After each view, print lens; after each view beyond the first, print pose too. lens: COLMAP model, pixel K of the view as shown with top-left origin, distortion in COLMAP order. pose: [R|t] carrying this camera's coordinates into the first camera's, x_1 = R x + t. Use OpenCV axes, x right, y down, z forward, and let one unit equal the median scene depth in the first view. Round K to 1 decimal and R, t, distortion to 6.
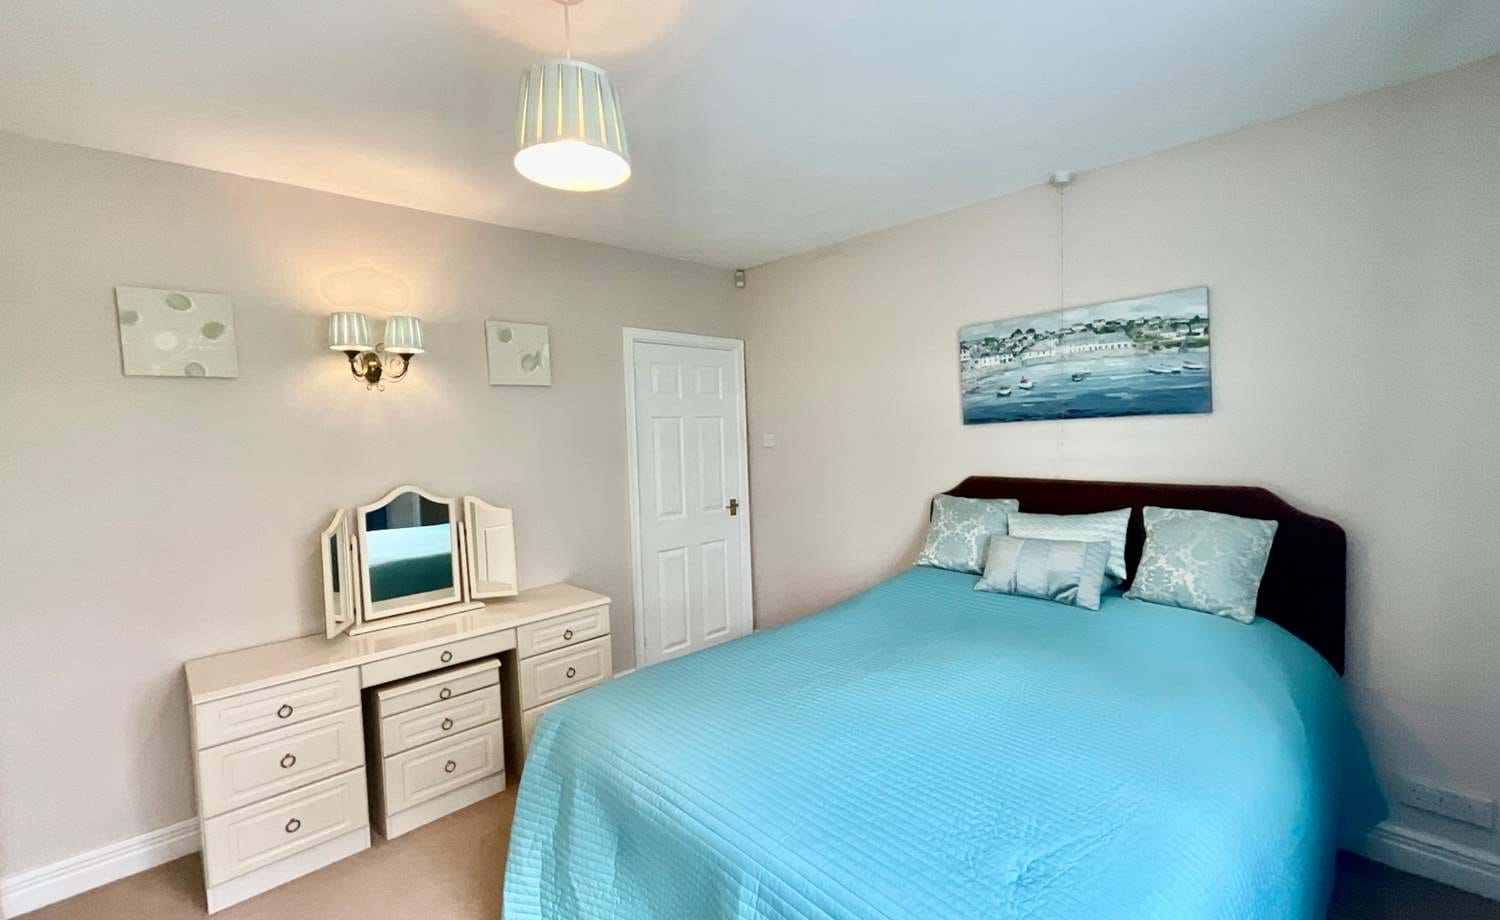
lens RADIAL K [[616.7, 0, 750.0], [0, 616.7, 460.0], [0, 0, 1]] dist [0.000648, 0.000055]
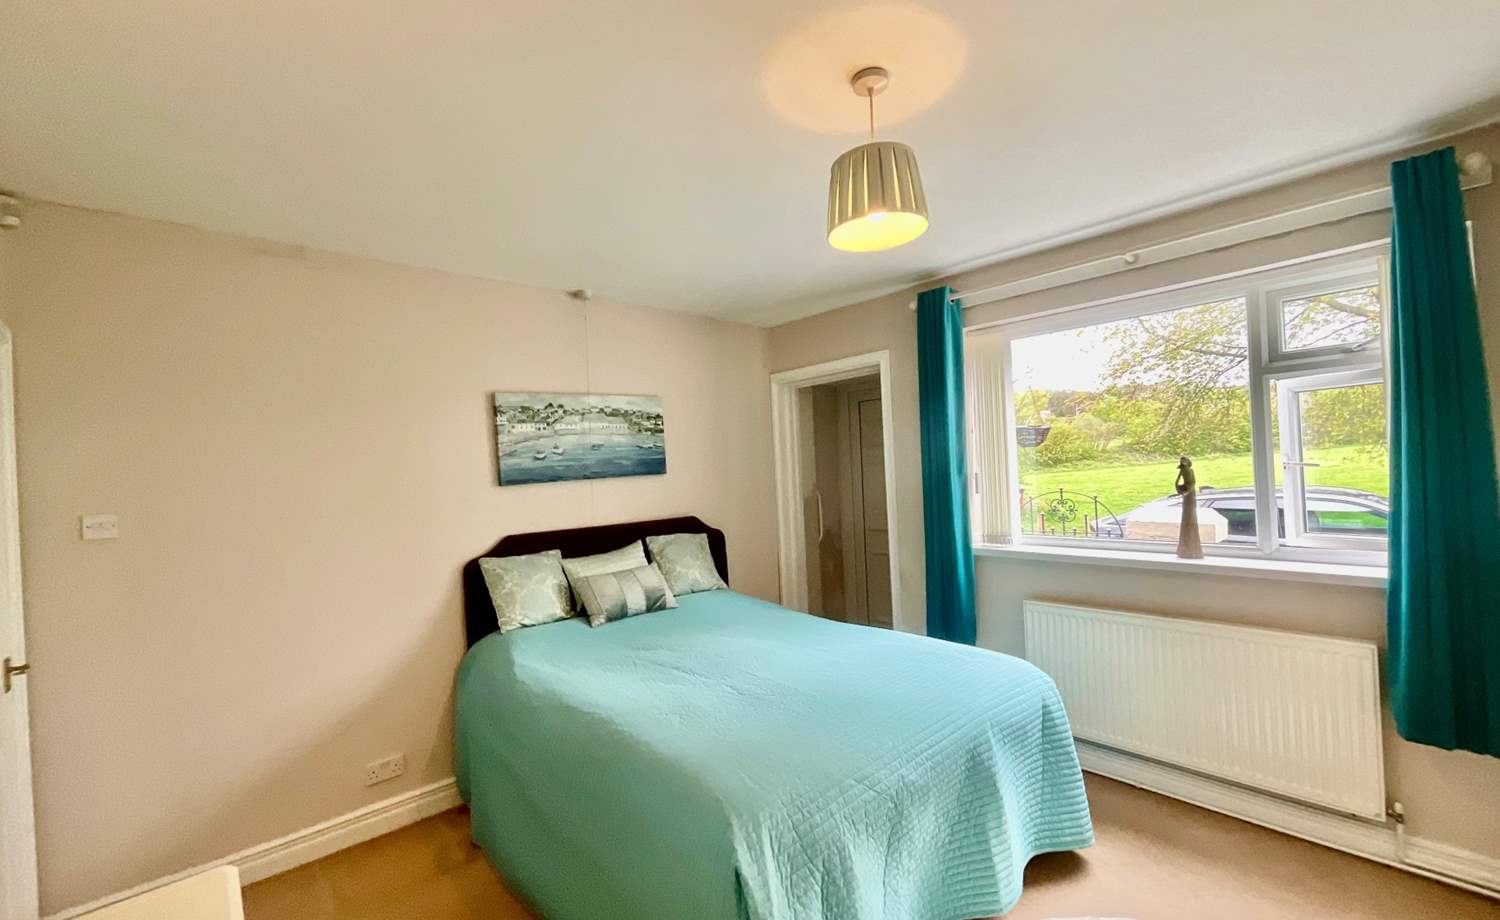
lens RADIAL K [[616.7, 0, 750.0], [0, 616.7, 460.0], [0, 0, 1]] dist [0.000648, 0.000055]
pose [[0.046319, 0.037892, 0.998208, -0.725122], [0.094184, 0.994663, -0.042127, -0.019836], [-0.994477, 0.095966, 0.042503, 0.593604]]
